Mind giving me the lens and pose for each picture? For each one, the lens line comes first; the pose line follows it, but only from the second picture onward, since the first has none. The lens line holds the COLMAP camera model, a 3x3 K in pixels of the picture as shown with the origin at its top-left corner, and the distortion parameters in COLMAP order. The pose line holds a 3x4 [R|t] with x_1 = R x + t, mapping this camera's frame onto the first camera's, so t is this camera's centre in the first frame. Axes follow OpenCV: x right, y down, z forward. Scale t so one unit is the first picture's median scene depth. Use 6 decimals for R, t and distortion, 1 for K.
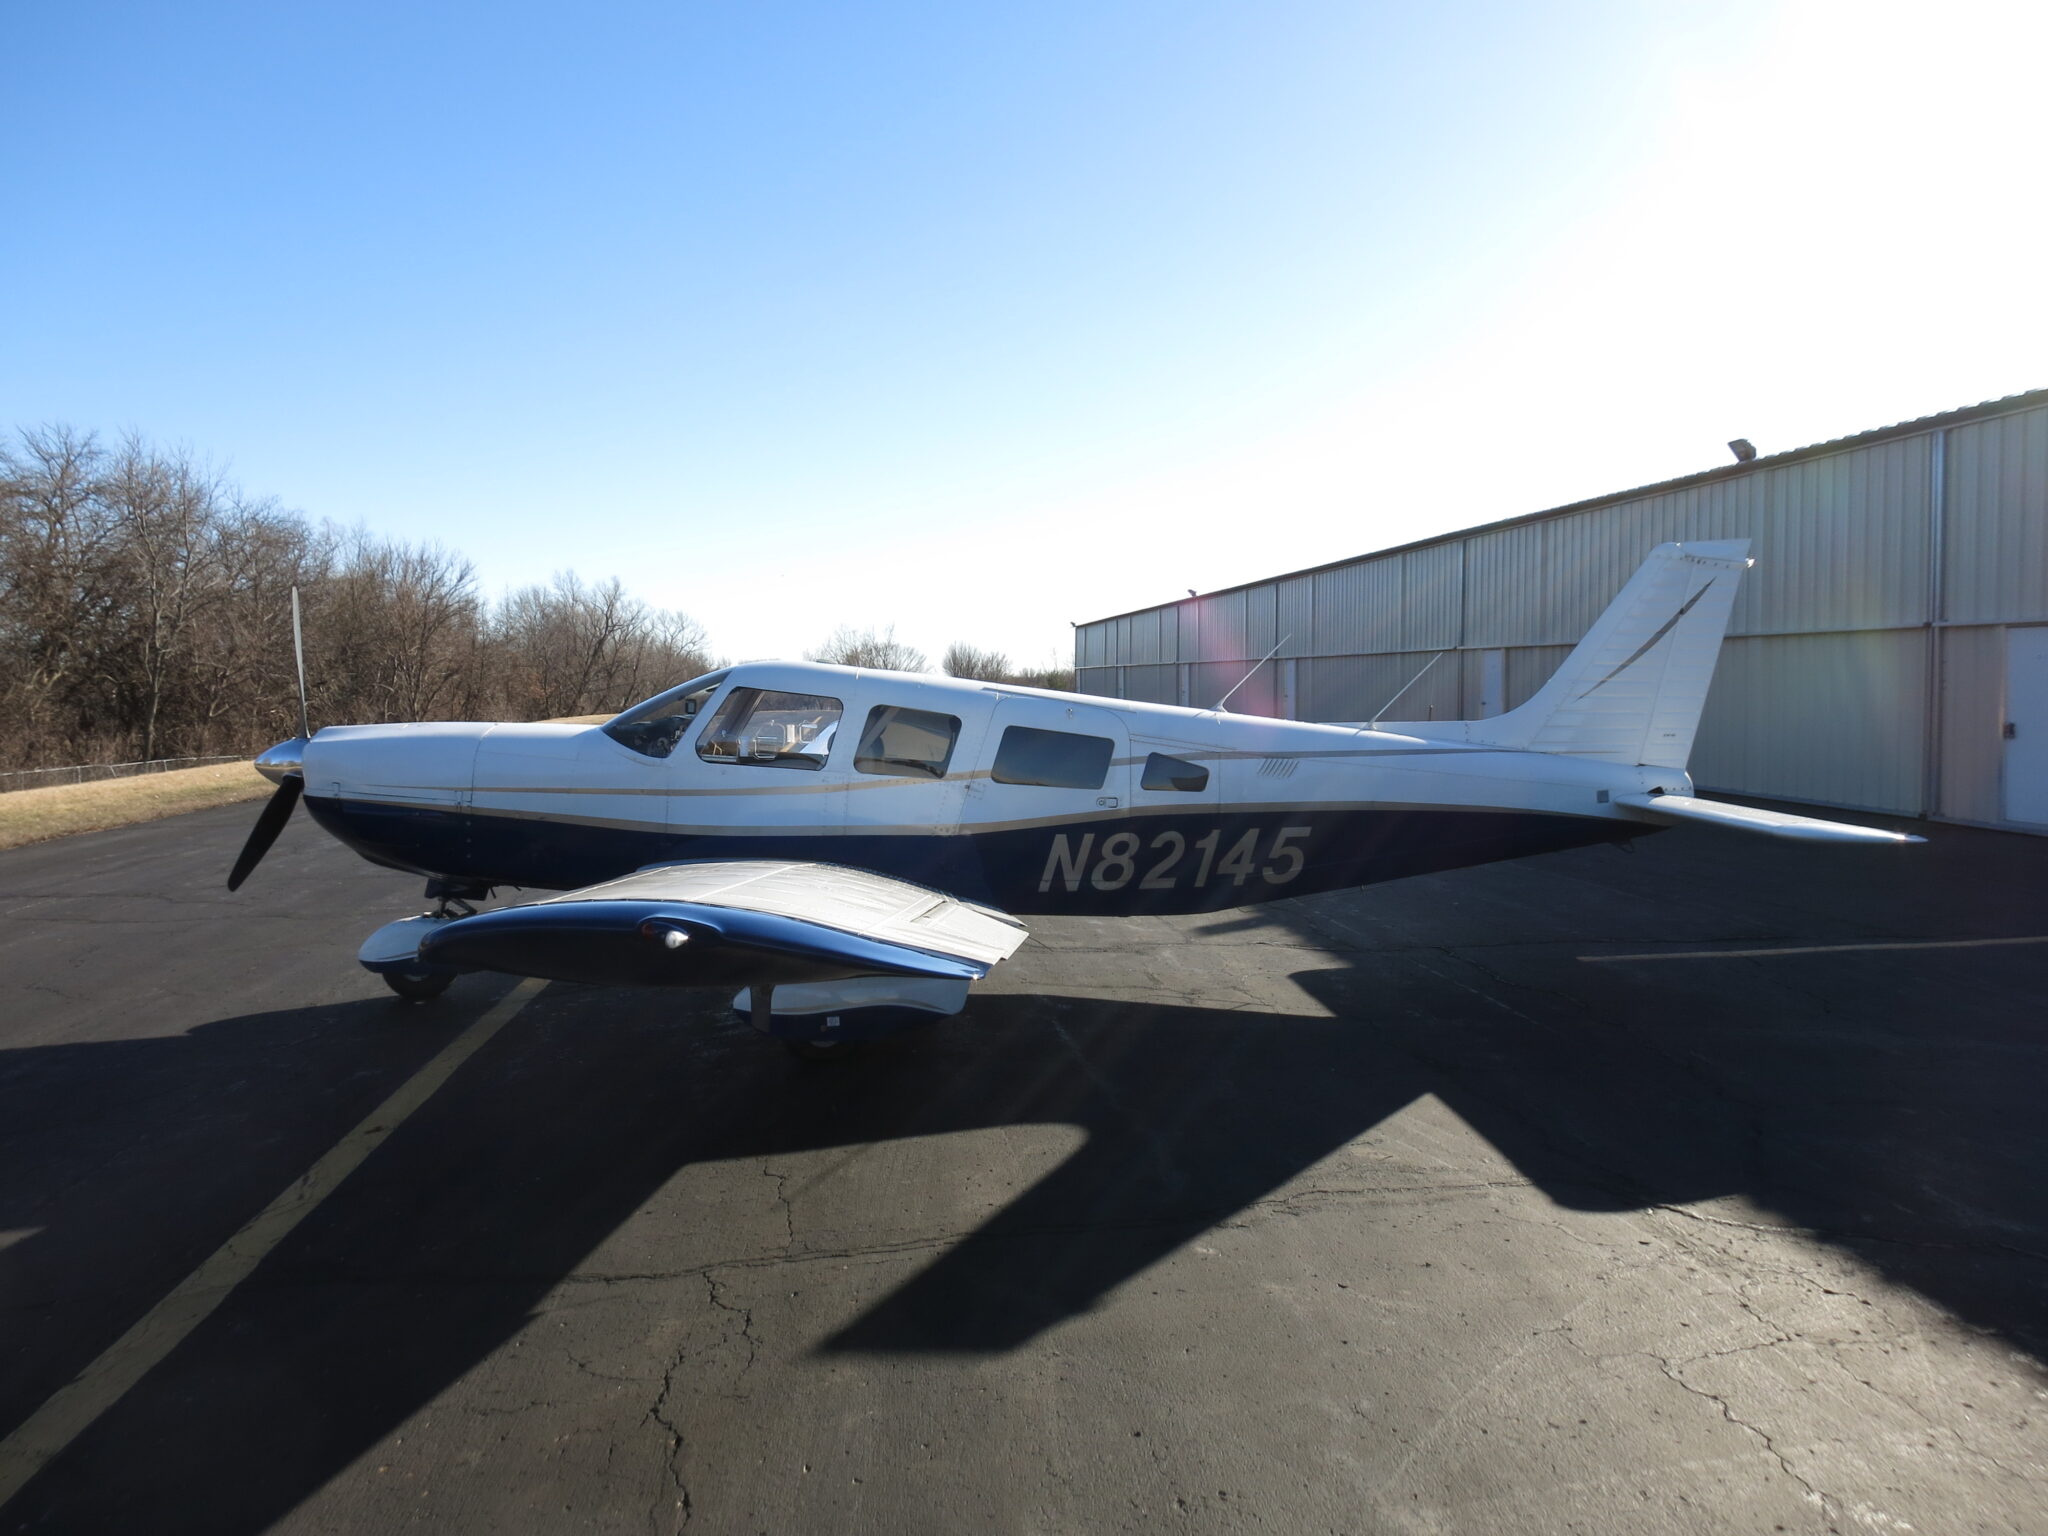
lens RADIAL K [[1474.7, 0, 1013.7], [0, 1474.7, 759.7], [0, 0, 1]] dist [-0.046607, -0.002711]
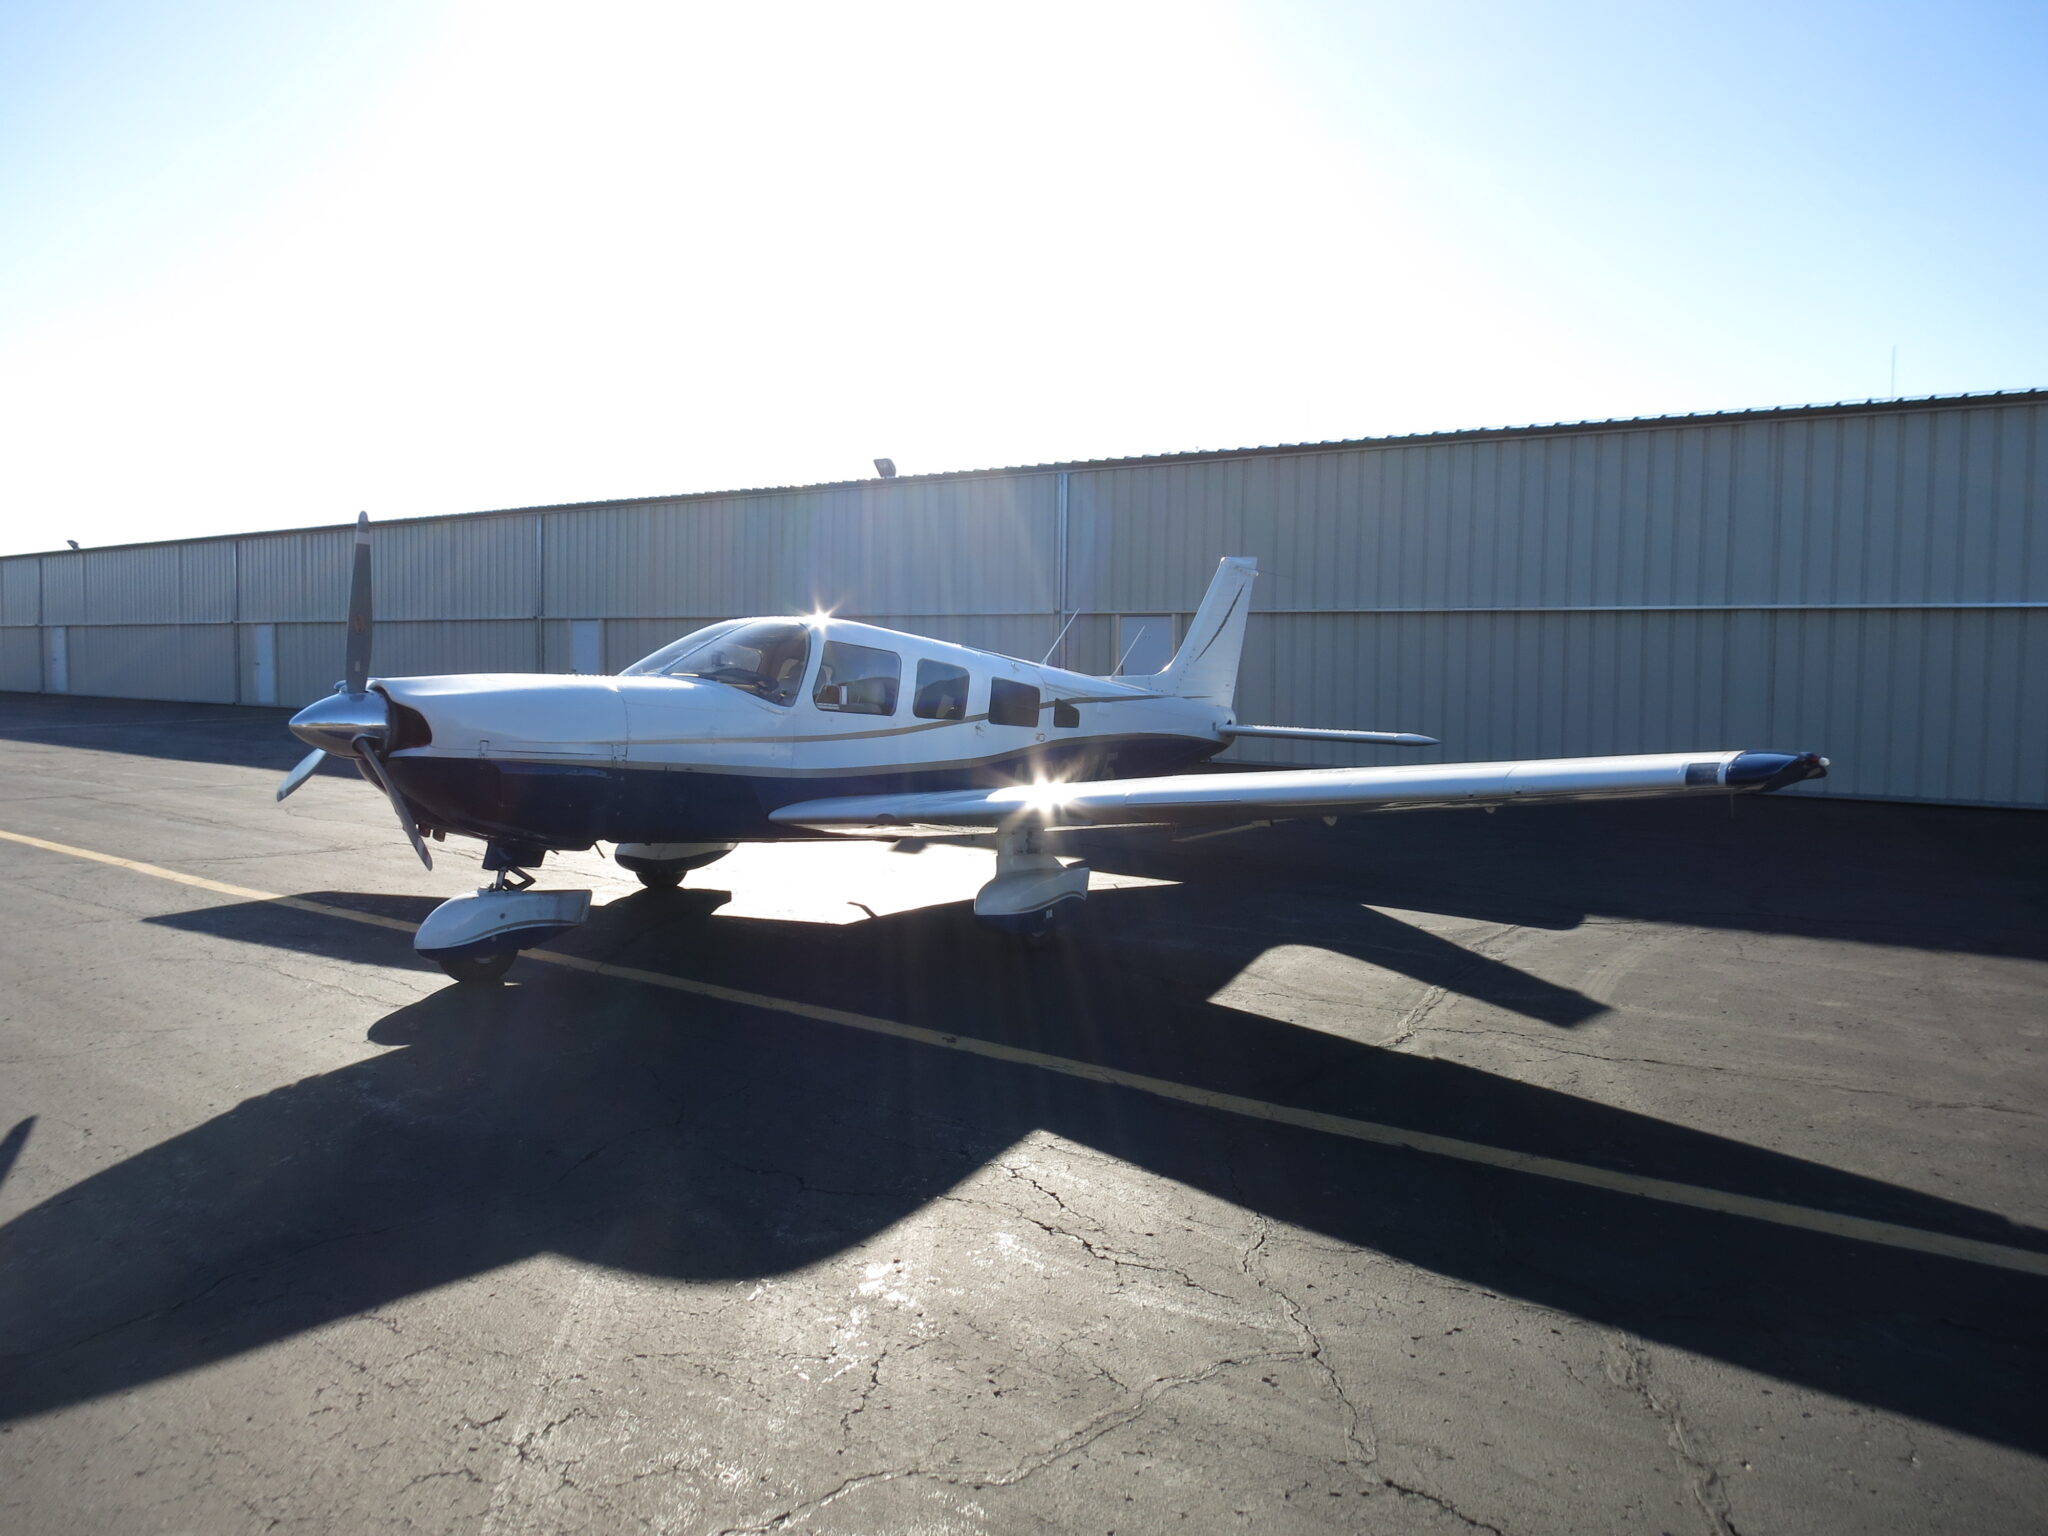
lens RADIAL K [[1474.7, 0, 1013.7], [0, 1474.7, 759.7], [0, 0, 1]] dist [-0.046607, -0.002711]
pose [[0.666636, -0.040098, 0.744304, -0.883422], [0.027440, 0.999195, 0.029253, 0.009937], [-0.744878, 0.000922, 0.667200, 0.166545]]
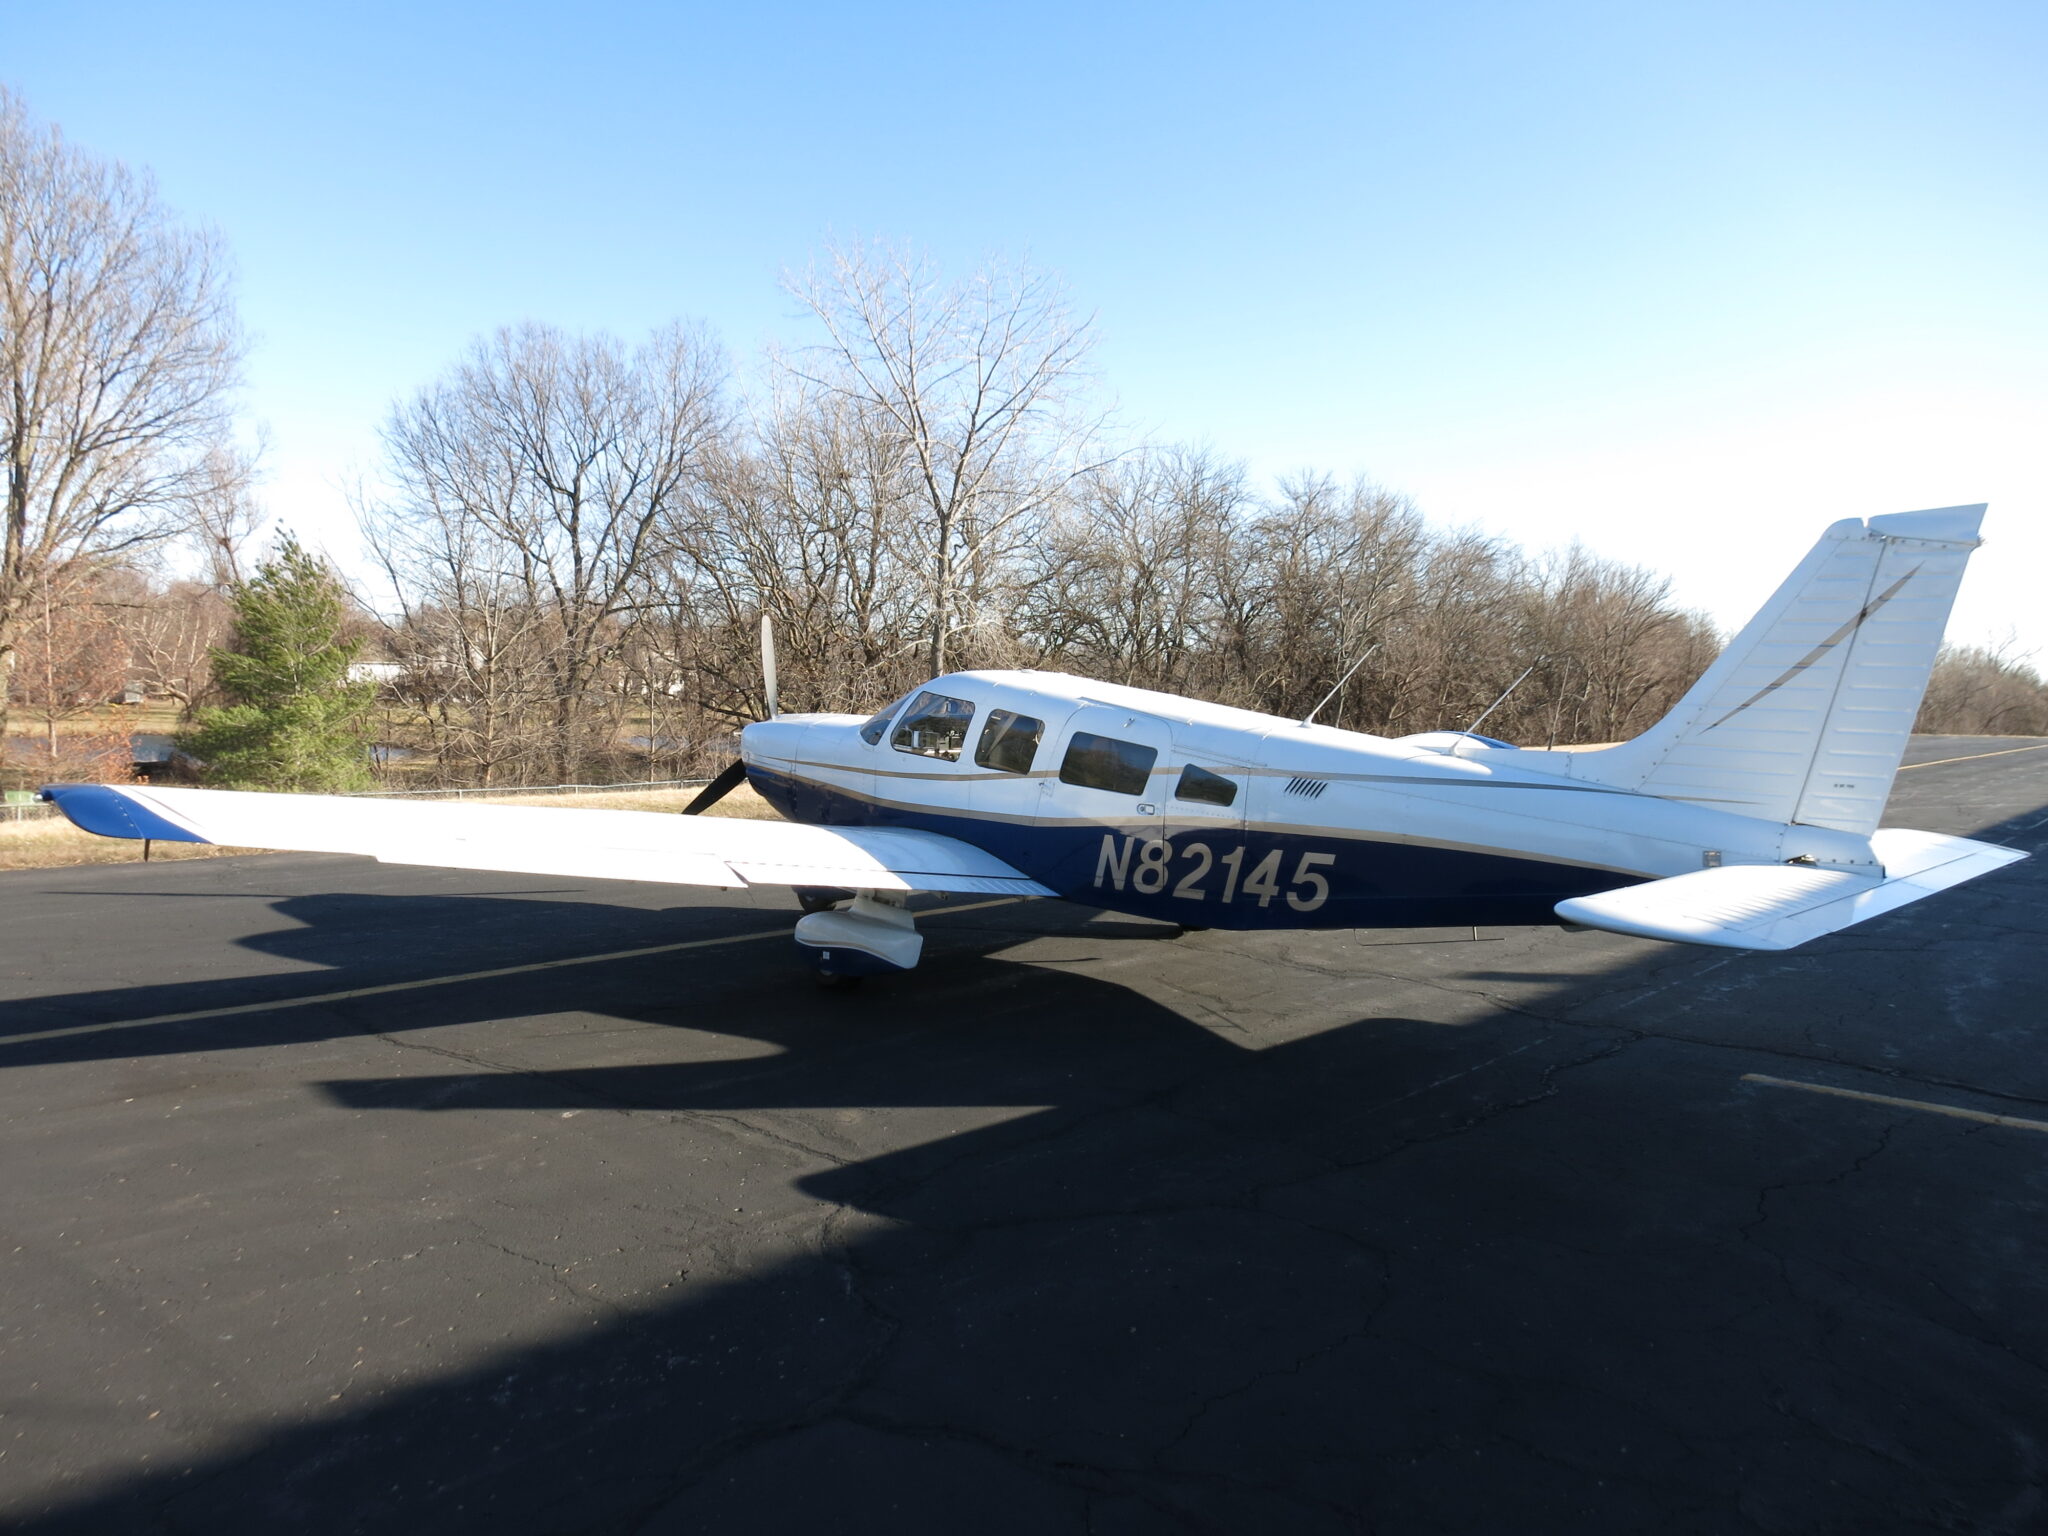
lens RADIAL K [[1474.7, 0, 1013.7], [0, 1474.7, 759.7], [0, 0, 1]] dist [-0.046607, -0.002711]
pose [[0.653092, 0.055133, -0.755269, 0.775509], [-0.060790, 0.997944, 0.020281, -0.020926], [0.754835, 0.032668, 0.655101, 0.241204]]
